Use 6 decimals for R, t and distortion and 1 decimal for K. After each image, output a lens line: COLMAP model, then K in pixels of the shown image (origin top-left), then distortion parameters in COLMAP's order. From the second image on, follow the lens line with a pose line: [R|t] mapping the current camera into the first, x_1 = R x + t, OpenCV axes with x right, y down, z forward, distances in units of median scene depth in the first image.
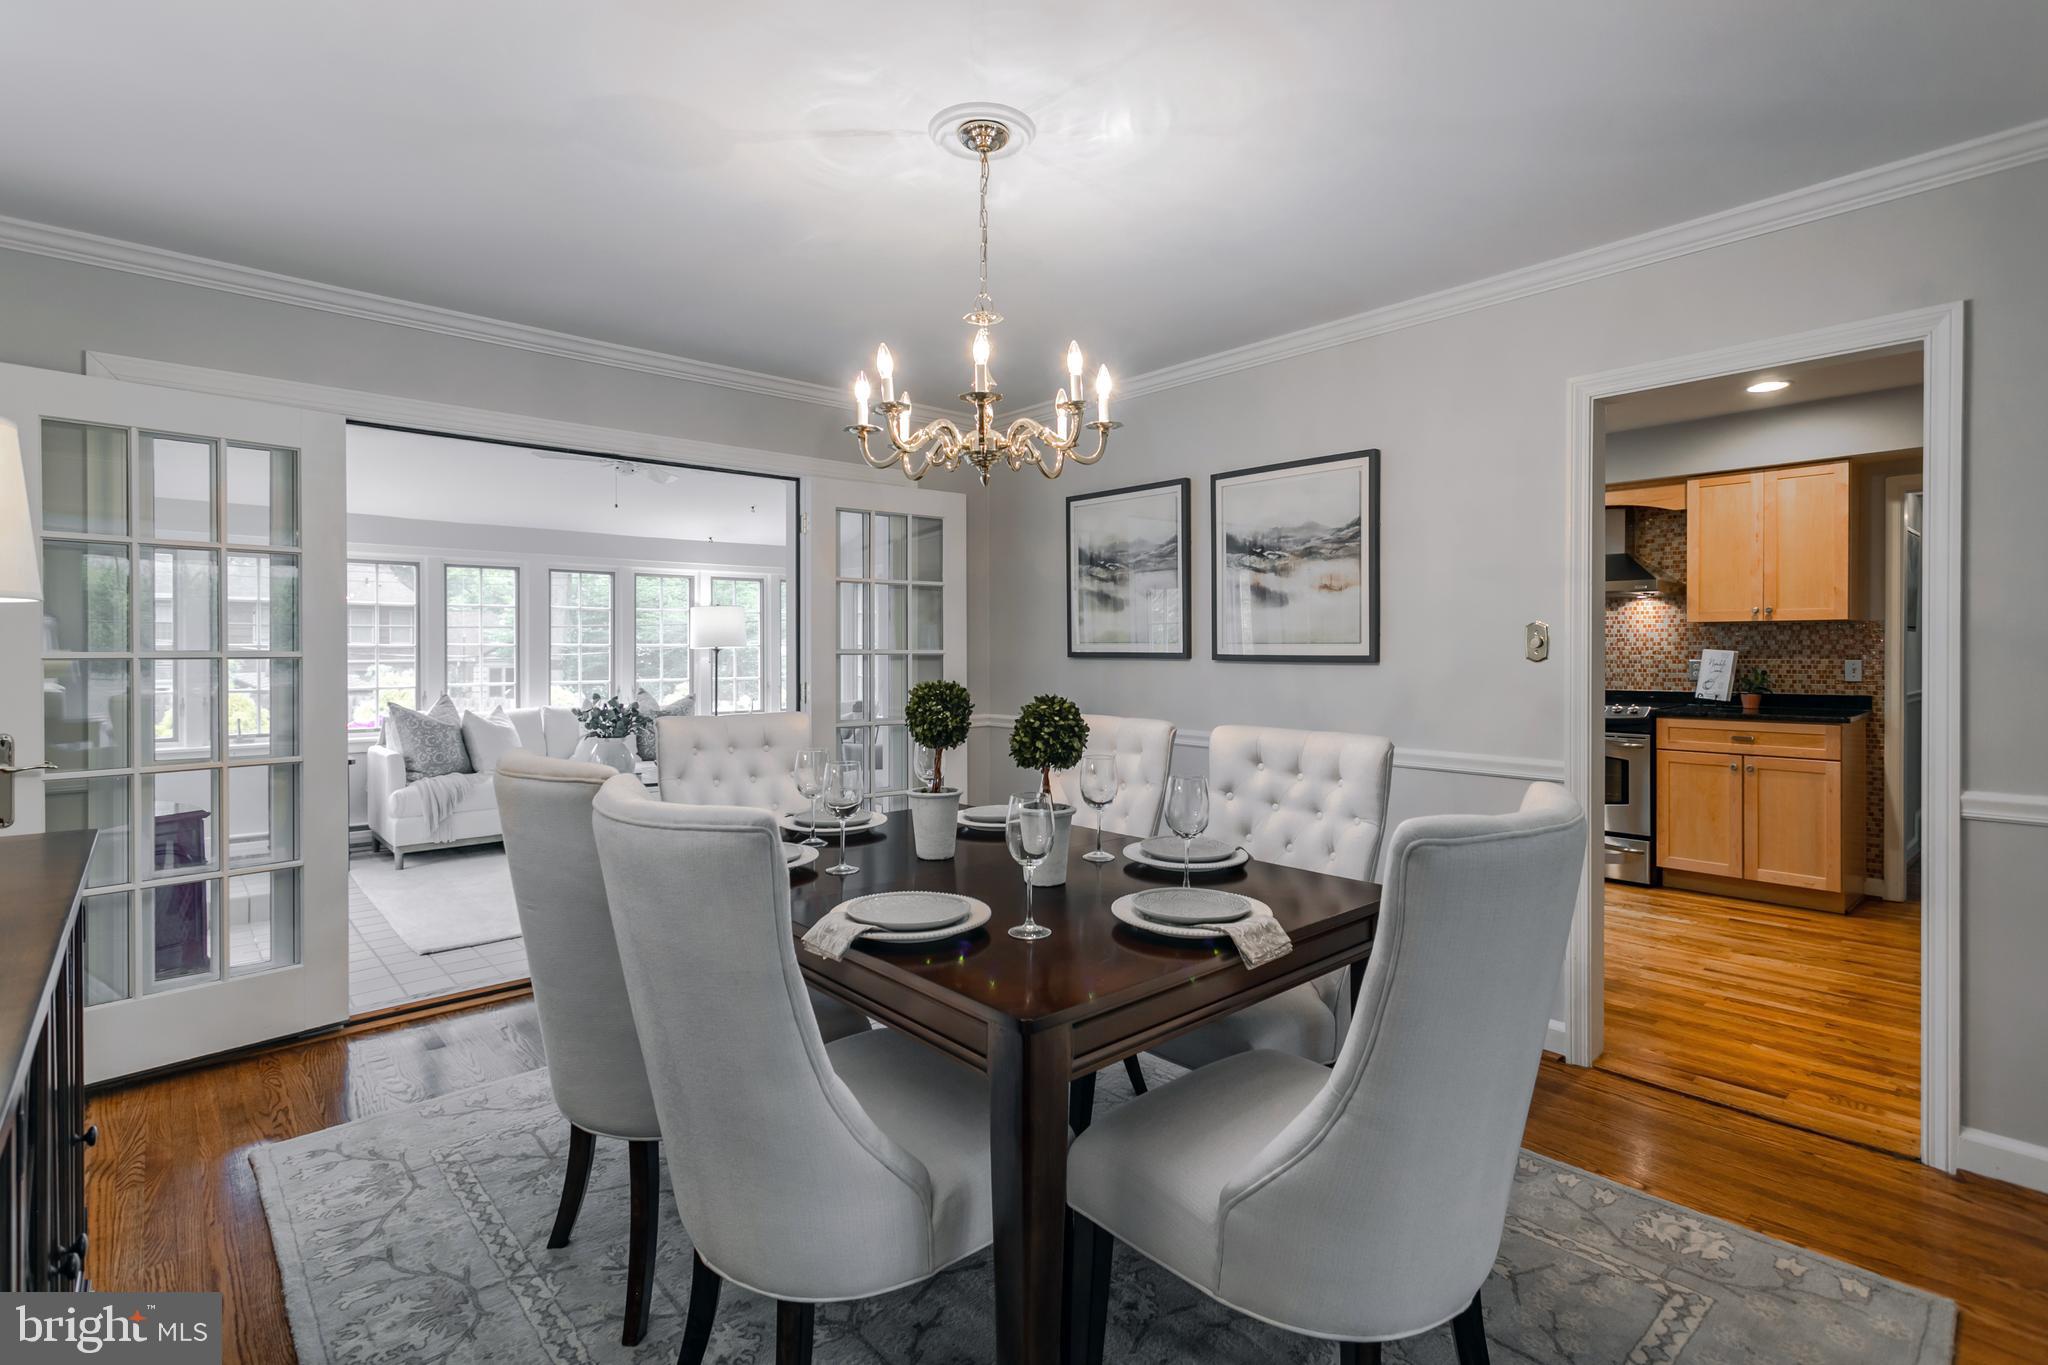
lens RADIAL K [[982.6, 0, 1018.5], [0, 982.6, 666.5], [0, 0, 1]] dist [0.002561, -0.000148]
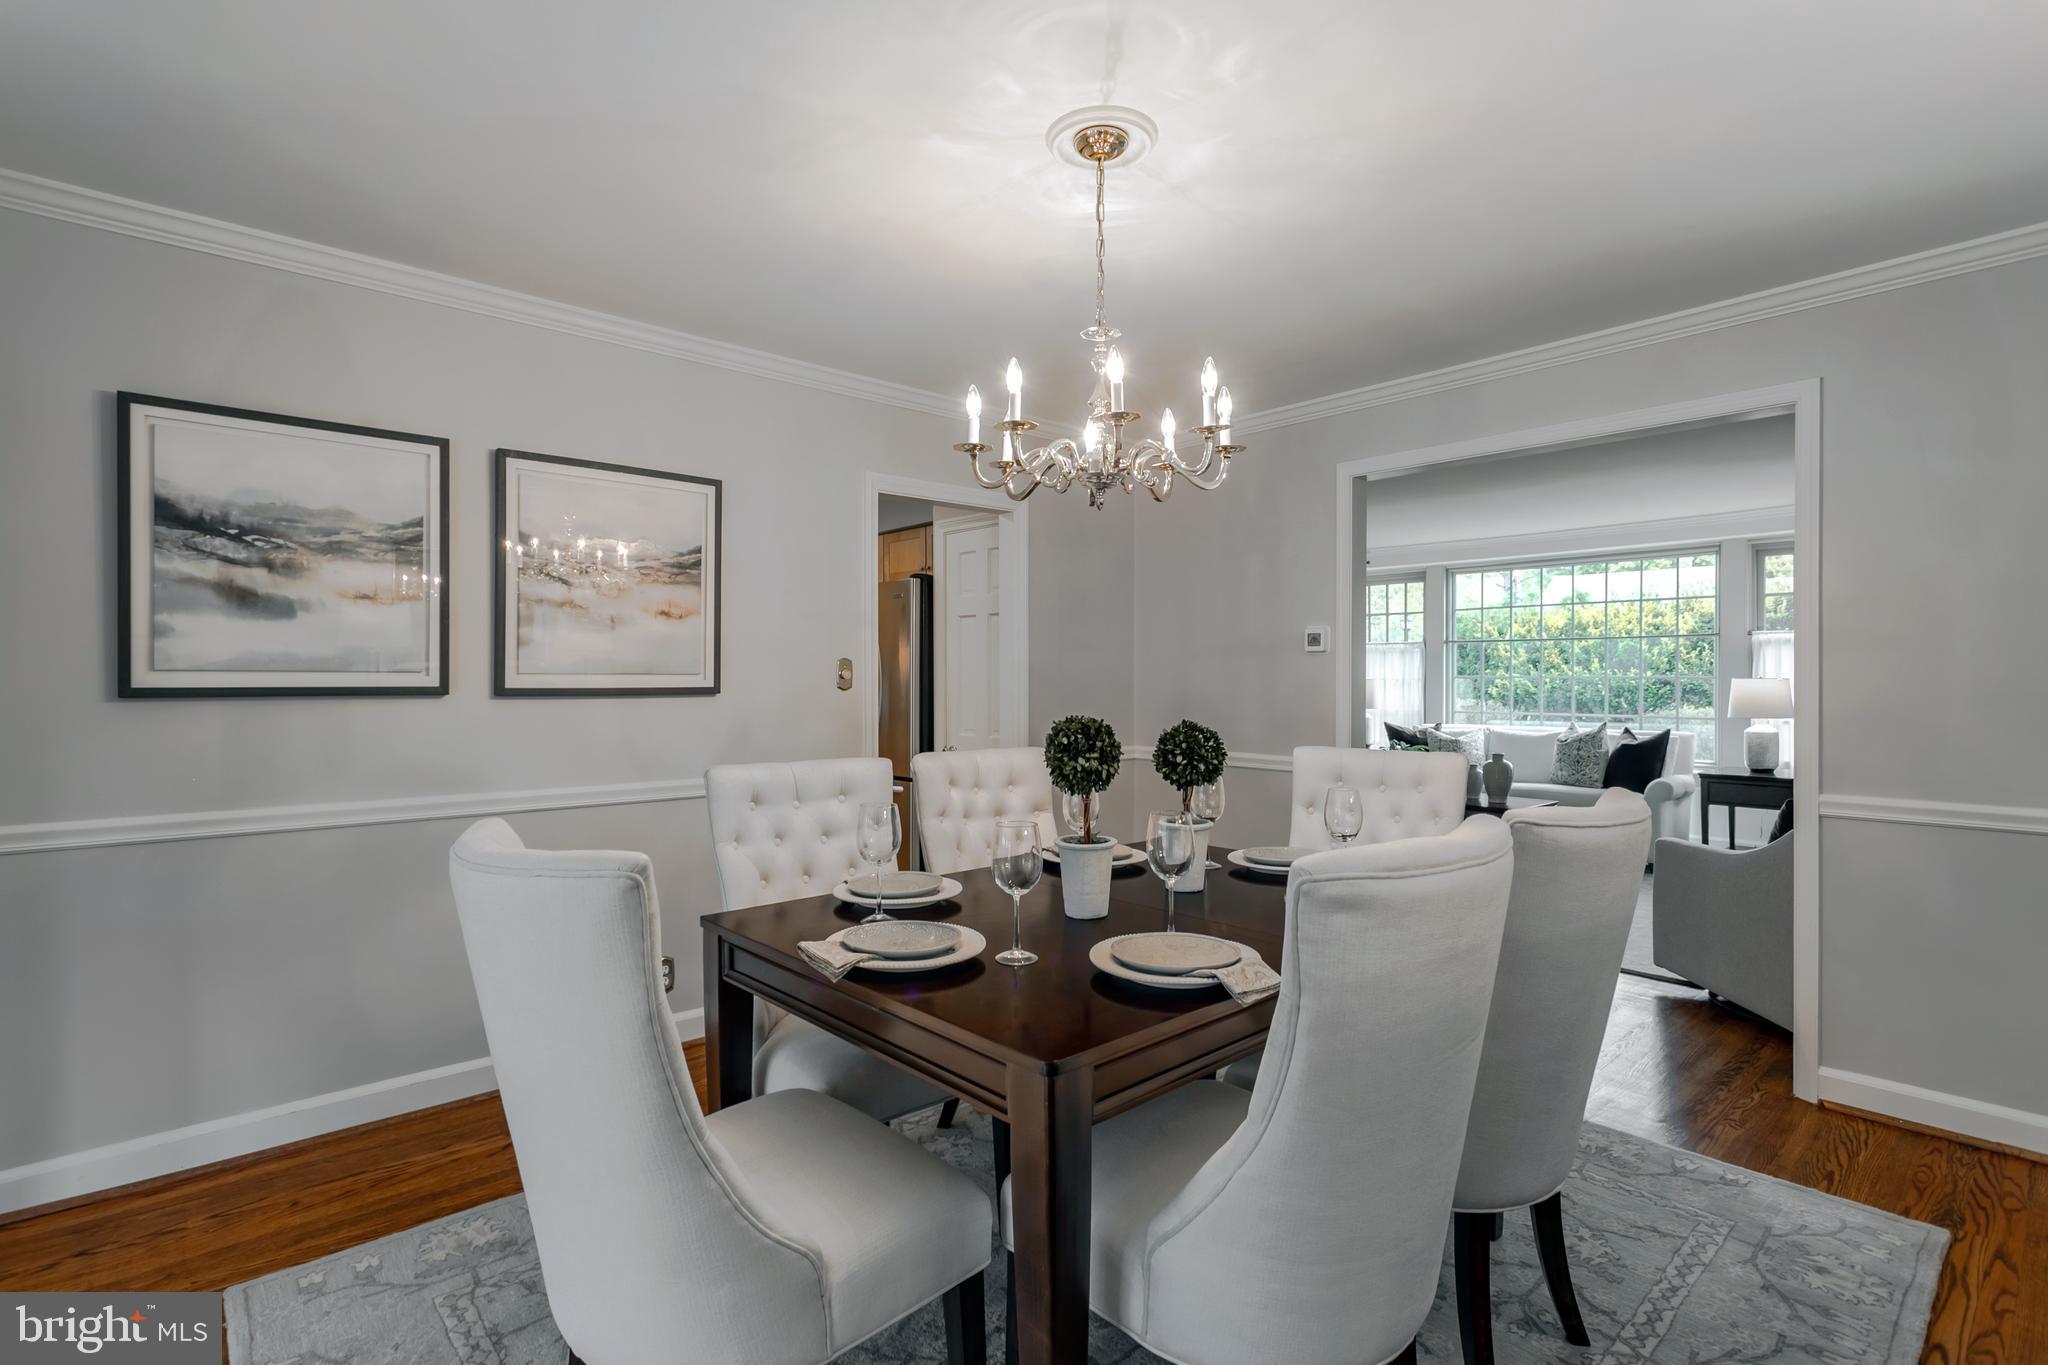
lens RADIAL K [[982.6, 0, 1014.8], [0, 982.6, 668.3], [0, 0, 1]] dist [0.002561, -0.000148]
pose [[-0.028852, 0.003720, 0.999577, -0.611252], [0.018179, 0.999830, -0.003196, -0.019368], [-0.999418, 0.018079, -0.028915, 0.684866]]
